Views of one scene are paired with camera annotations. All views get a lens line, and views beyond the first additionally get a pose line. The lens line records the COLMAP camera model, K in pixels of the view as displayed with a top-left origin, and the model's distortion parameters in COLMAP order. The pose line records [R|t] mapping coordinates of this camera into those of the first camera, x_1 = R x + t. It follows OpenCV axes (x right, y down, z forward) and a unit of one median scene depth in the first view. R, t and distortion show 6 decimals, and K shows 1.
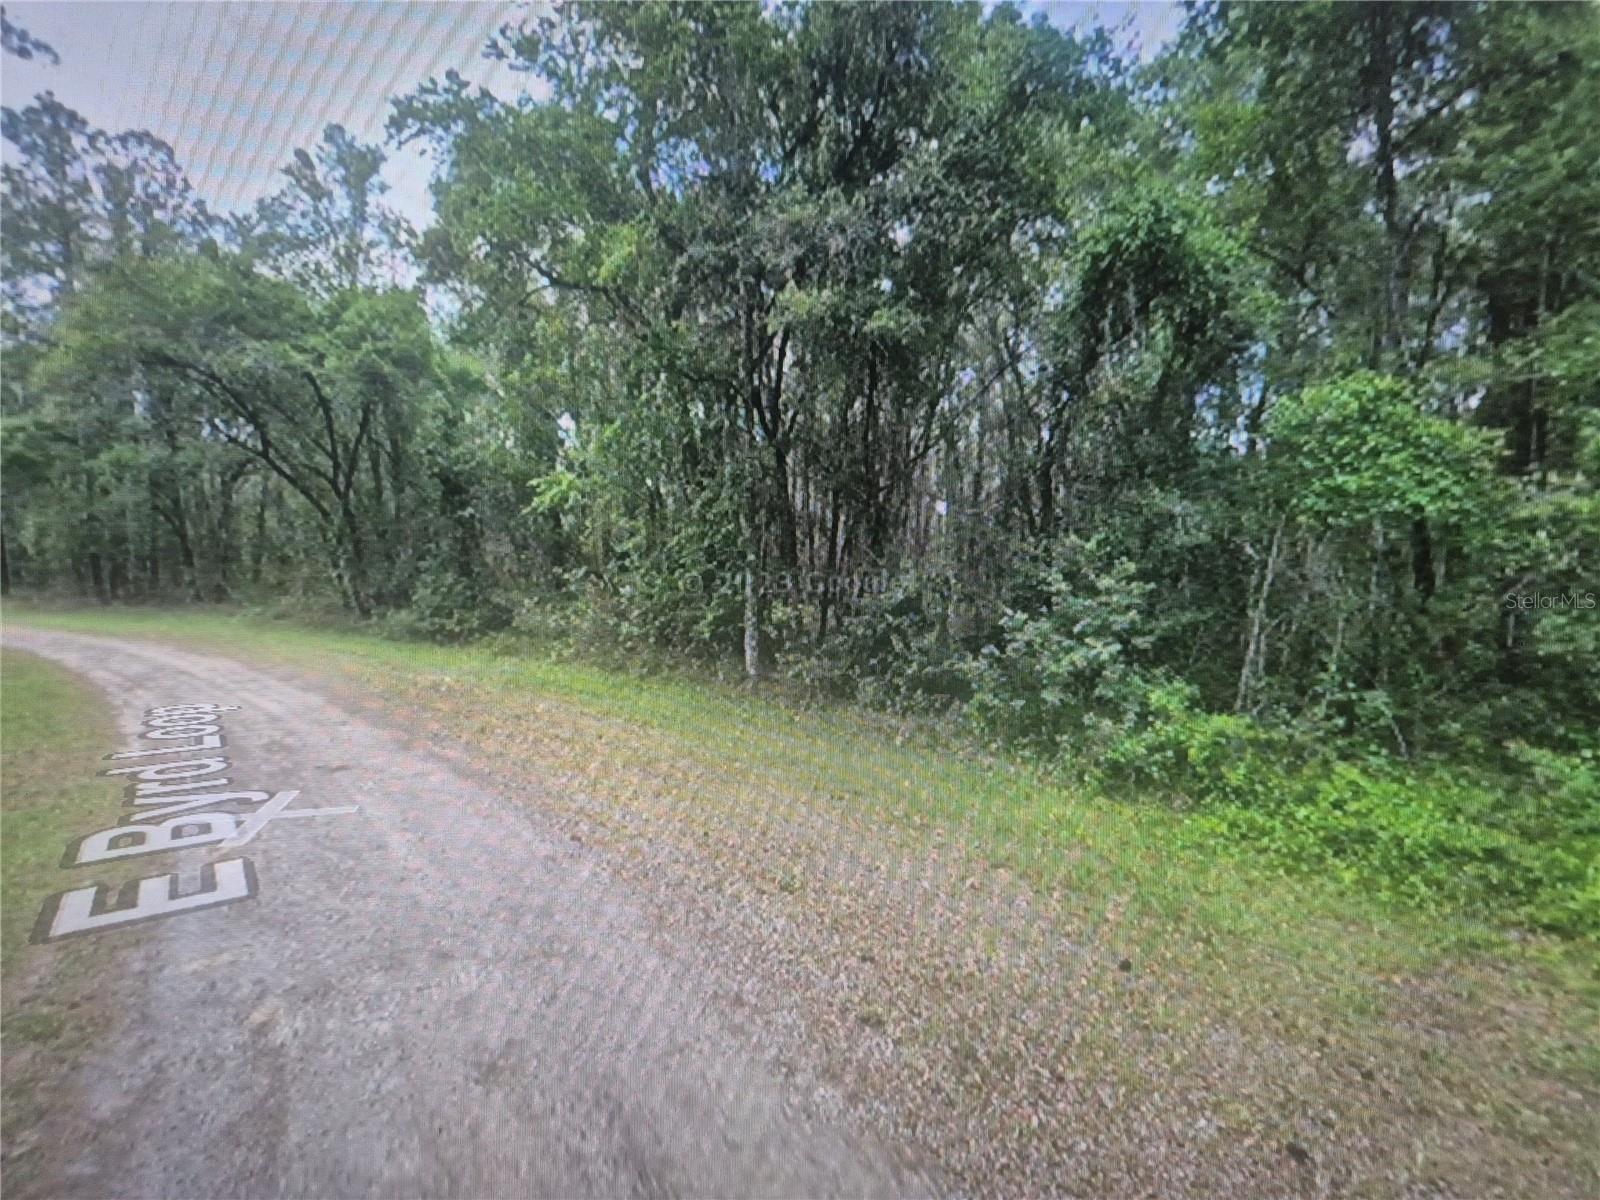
lens RADIAL K [[1068.1, 0, 800.0], [0, 1068.1, 600.0], [0, 0, 1]] dist [-0.000070, -0.083044]
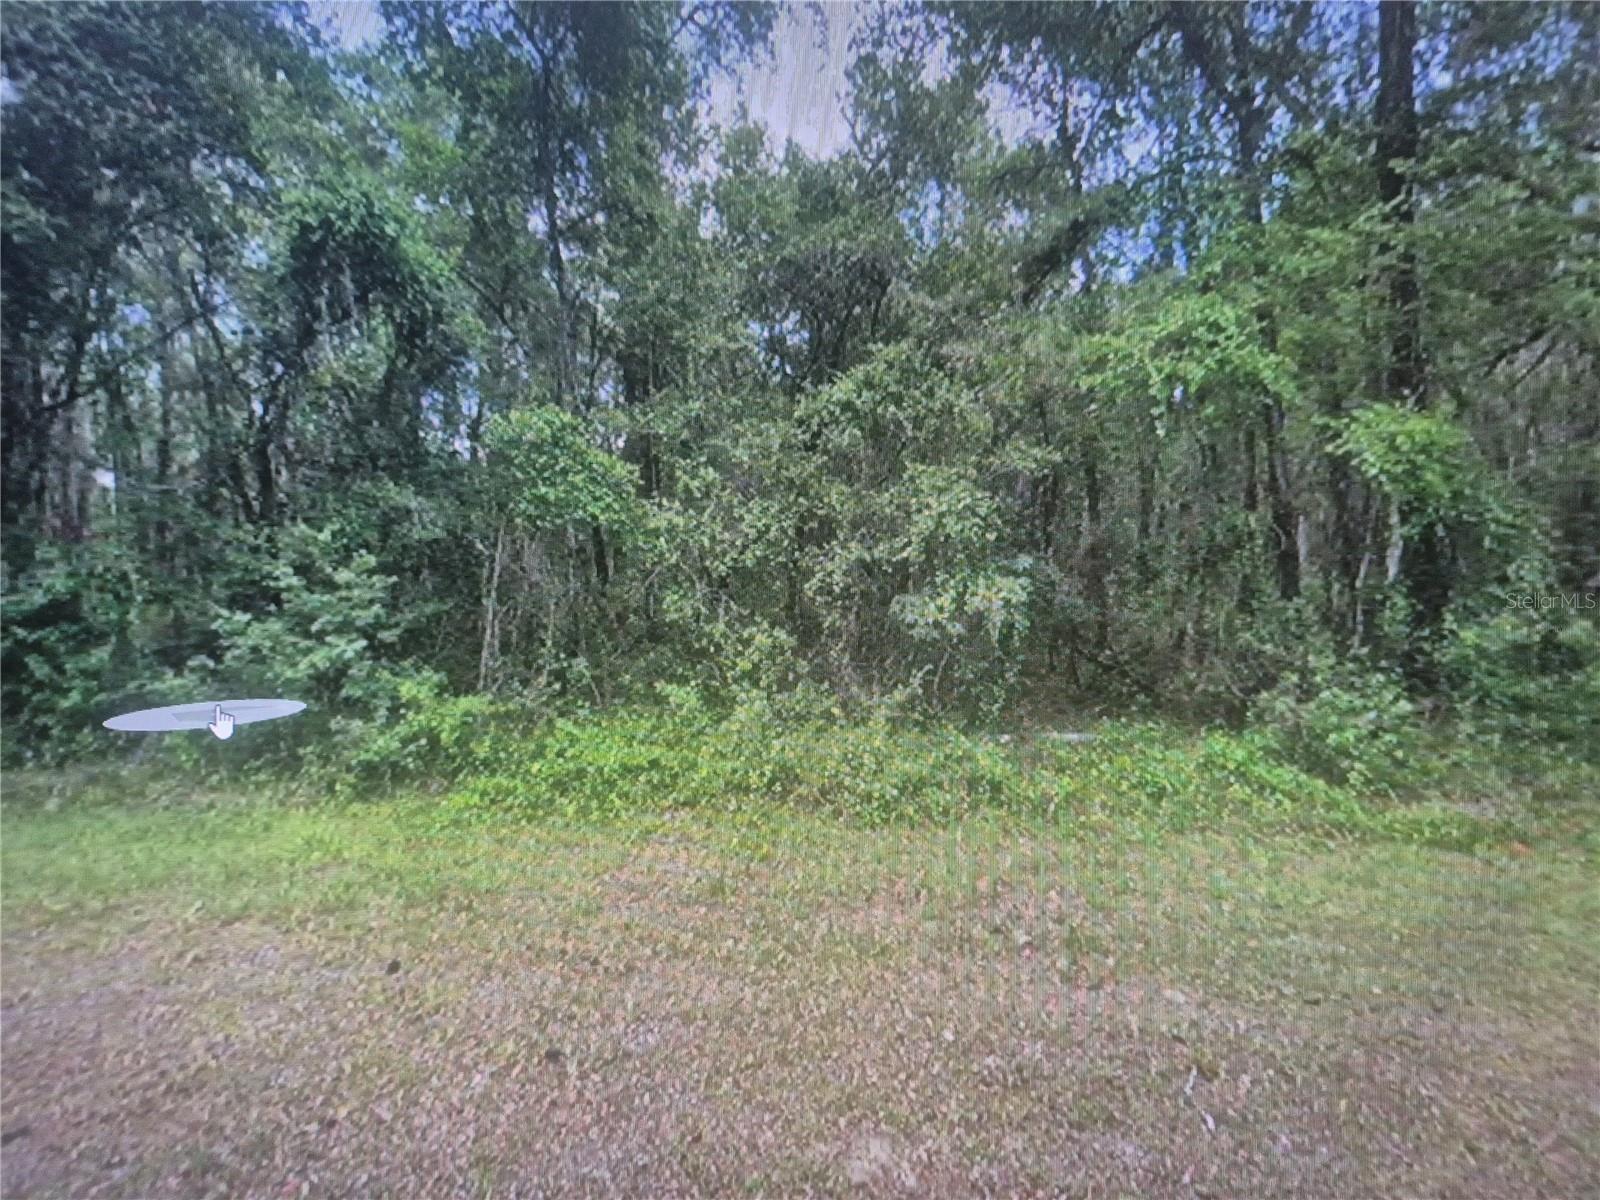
lens RADIAL K [[1068.1, 0, 800.0], [0, 1068.1, 600.0], [0, 0, 1]] dist [-0.000070, -0.083044]
pose [[0.145545, -0.012152, 0.989277, -0.603812], [0.044129, 0.999009, 0.005779, 0.017473], [-0.988367, 0.042815, 0.145938, 0.477086]]
